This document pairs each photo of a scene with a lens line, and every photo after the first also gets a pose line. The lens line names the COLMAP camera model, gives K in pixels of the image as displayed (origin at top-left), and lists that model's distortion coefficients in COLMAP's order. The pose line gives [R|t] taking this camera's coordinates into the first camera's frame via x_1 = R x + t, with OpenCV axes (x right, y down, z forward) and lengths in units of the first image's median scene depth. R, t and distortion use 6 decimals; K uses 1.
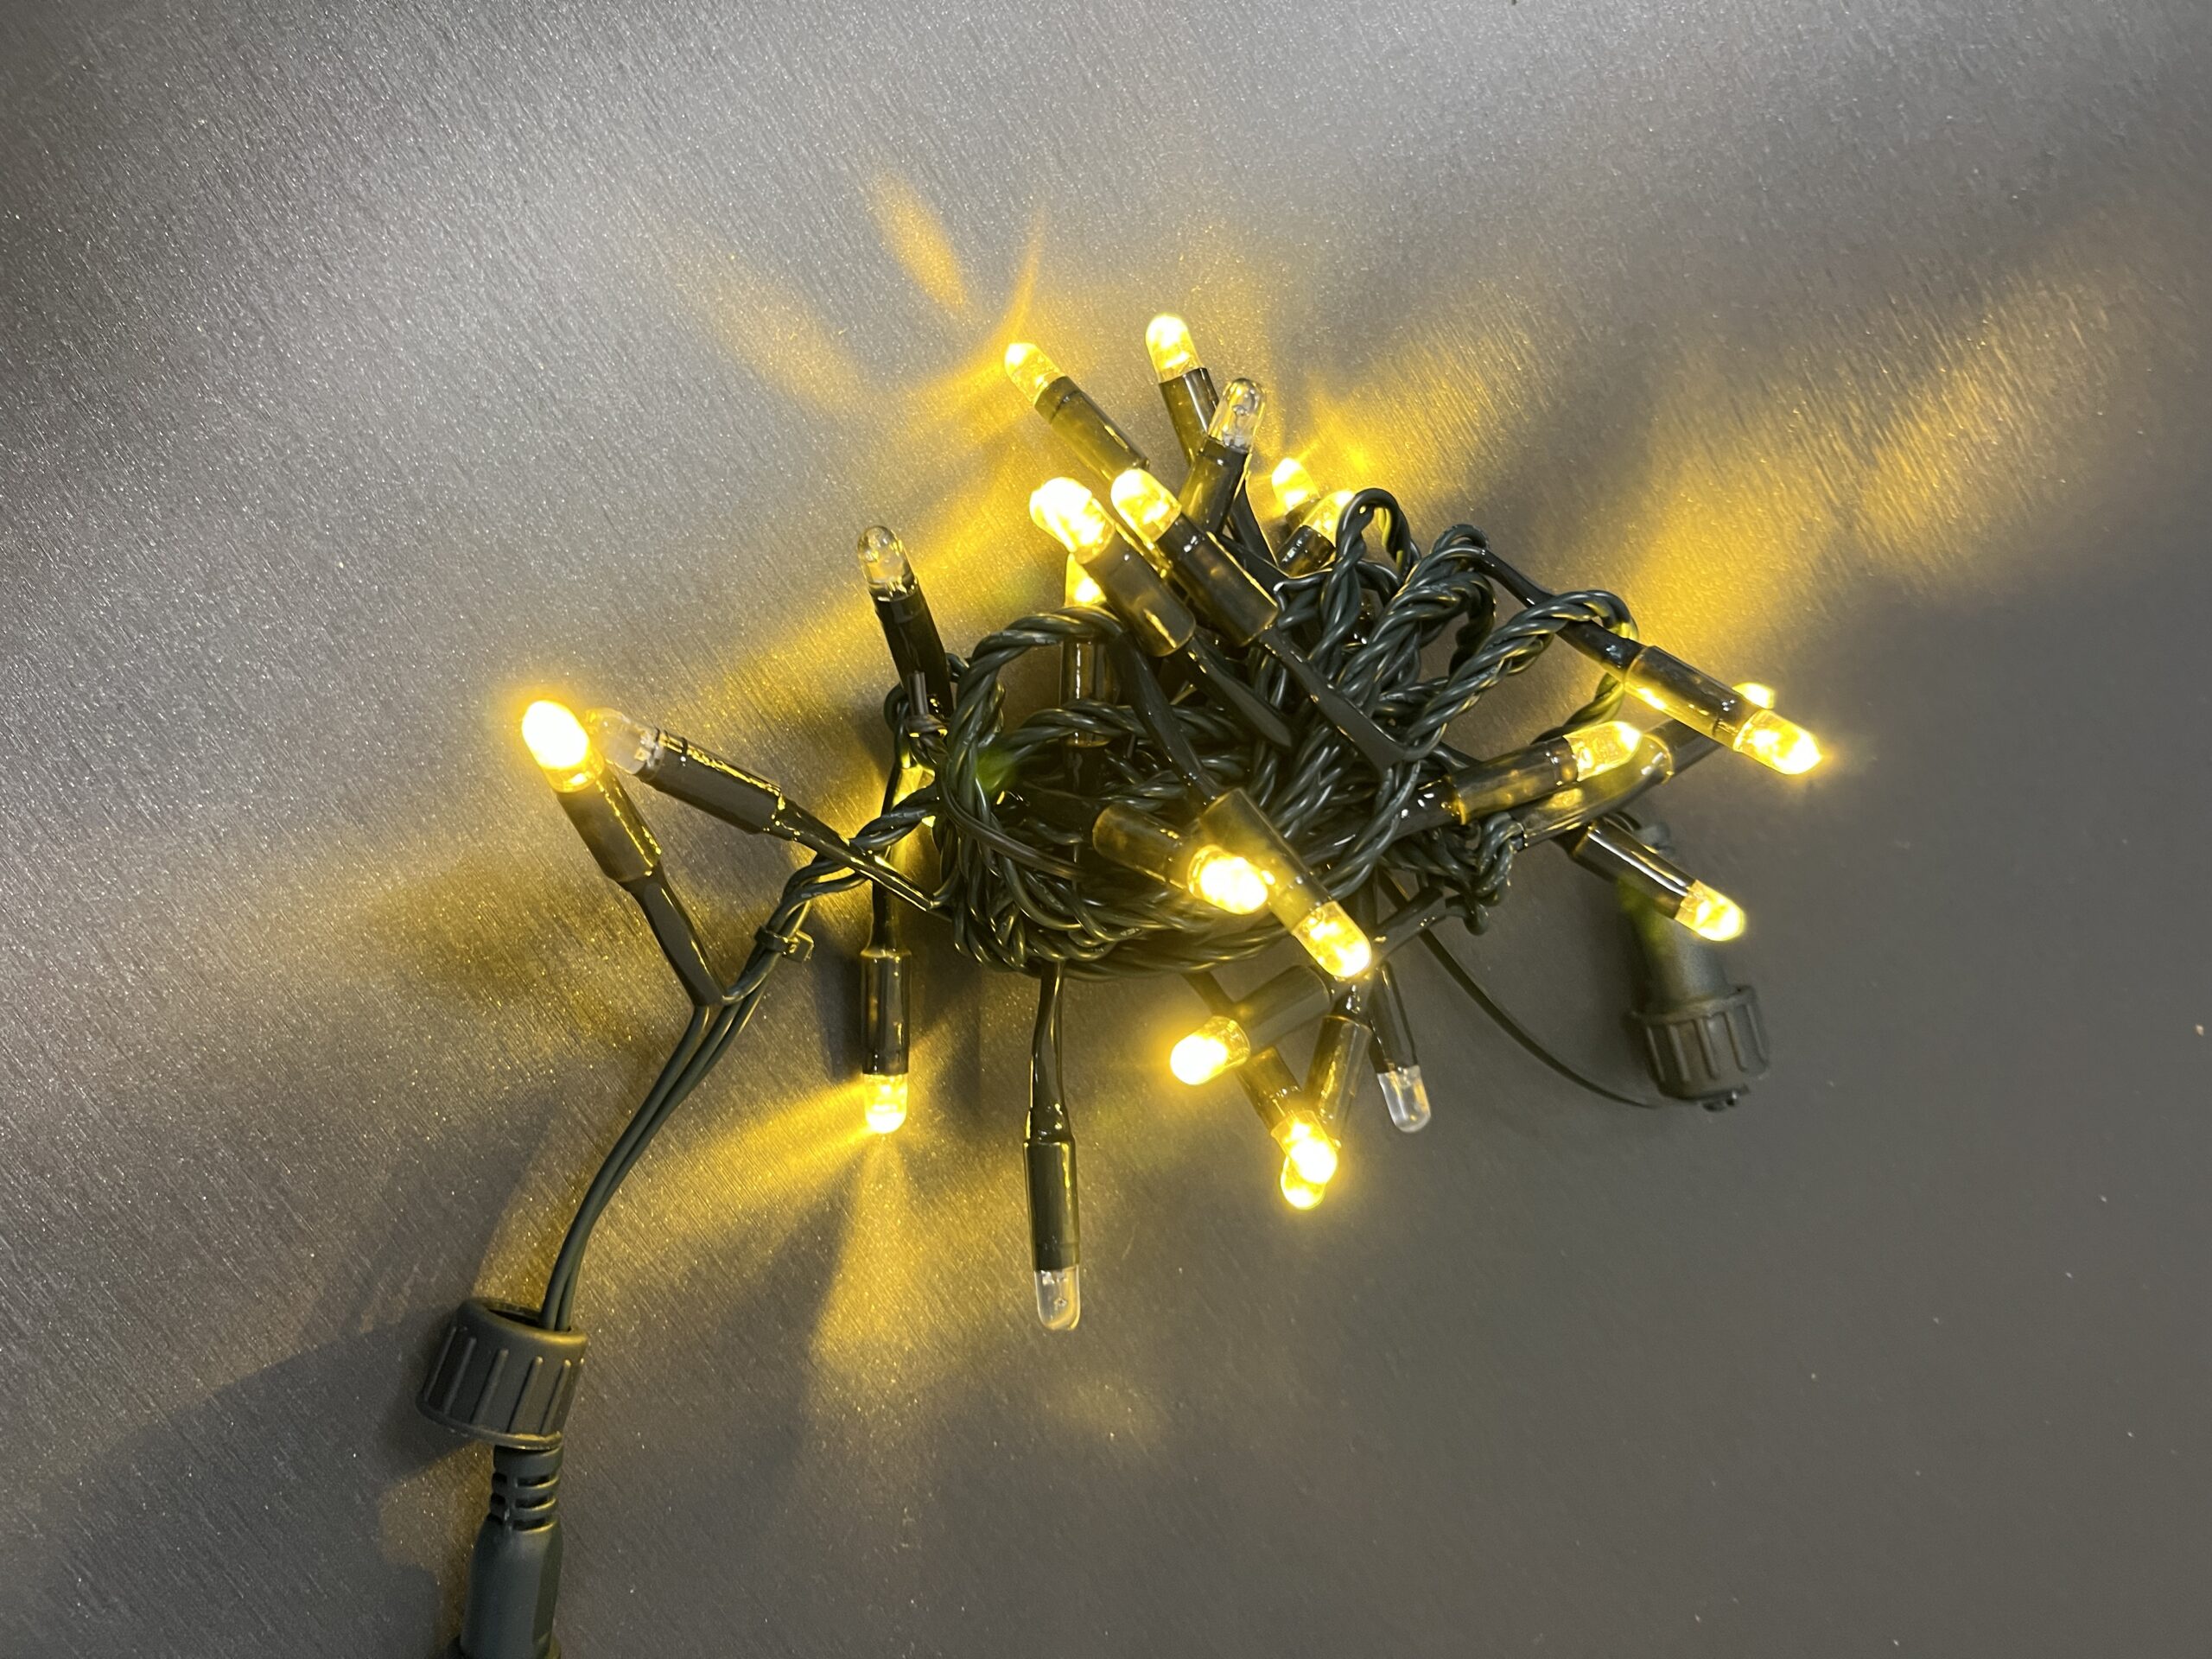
lens RADIAL K [[1688.9, 0, 1112.7], [0, 1688.9, 820.3], [0, 0, 1]] dist [-0.006309, -0.003104]
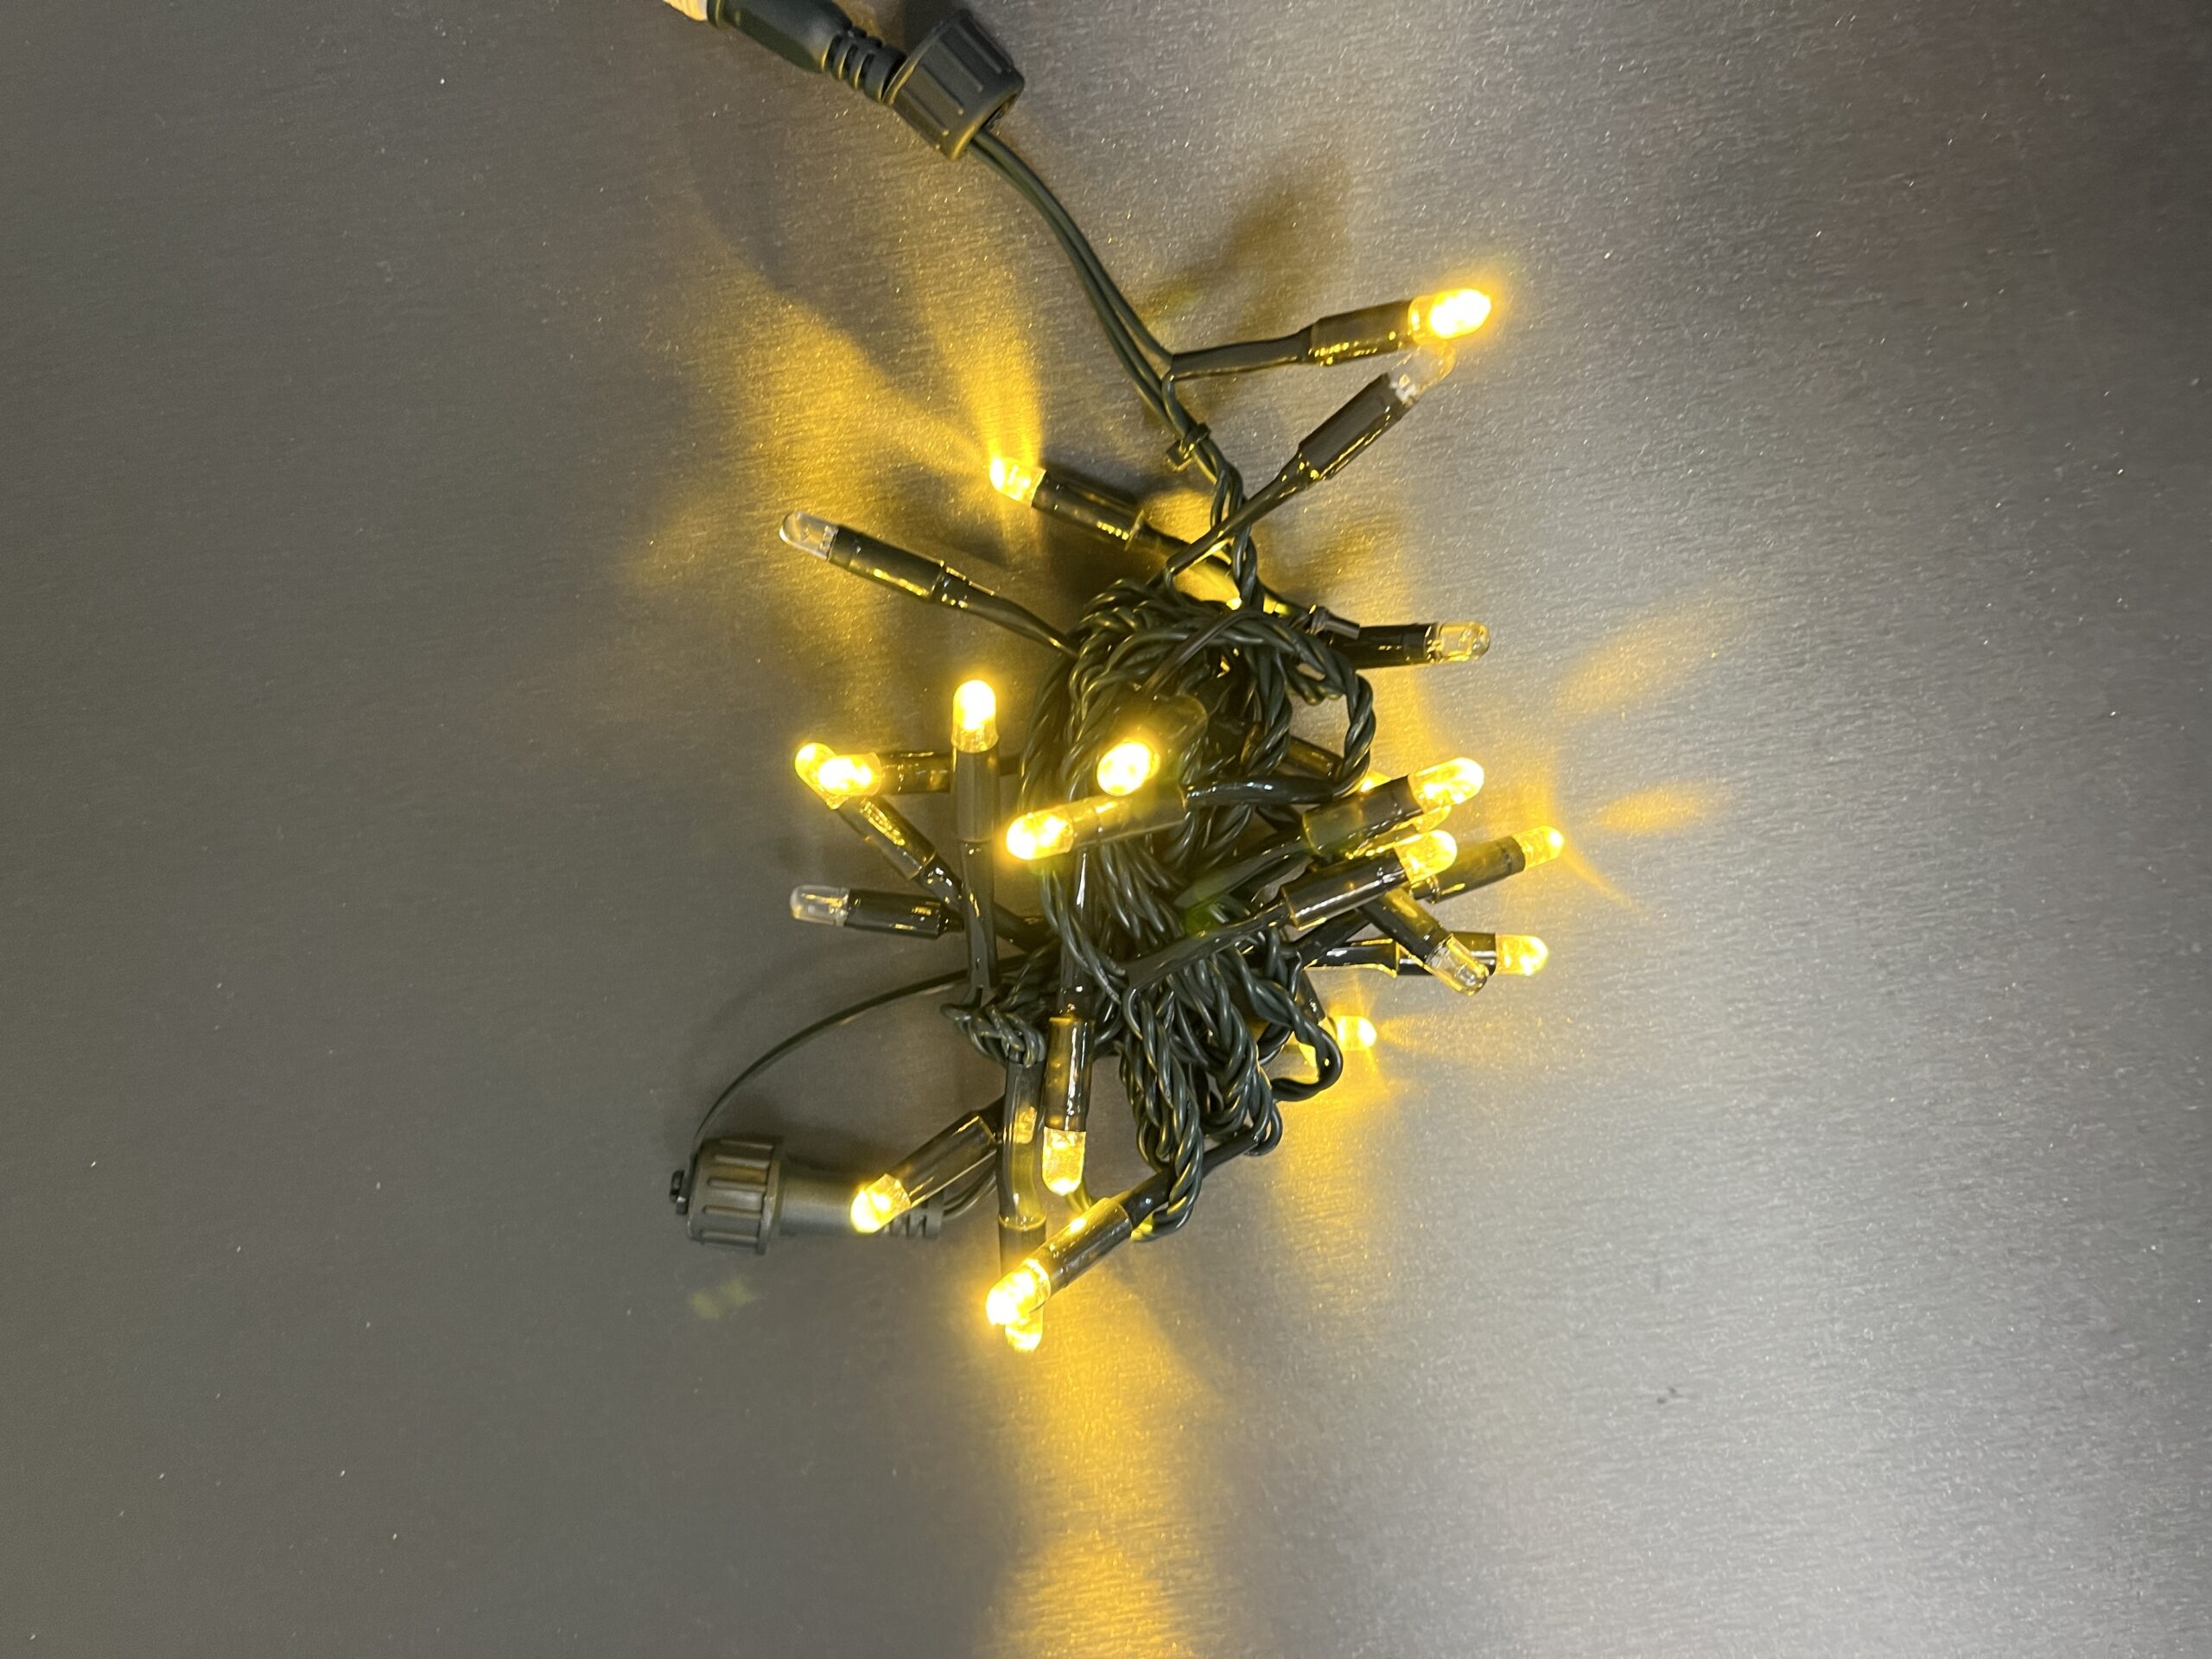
lens RADIAL K [[1688.9, 0, 1112.7], [0, 1688.9, 820.3], [0, 0, 1]] dist [-0.006309, -0.003104]
pose [[-0.391565, 0.910843, -0.130545, 0.214831], [-0.914286, -0.401126, -0.056377, 0.080919], [-0.103716, 0.097280, 0.989838, -0.138290]]
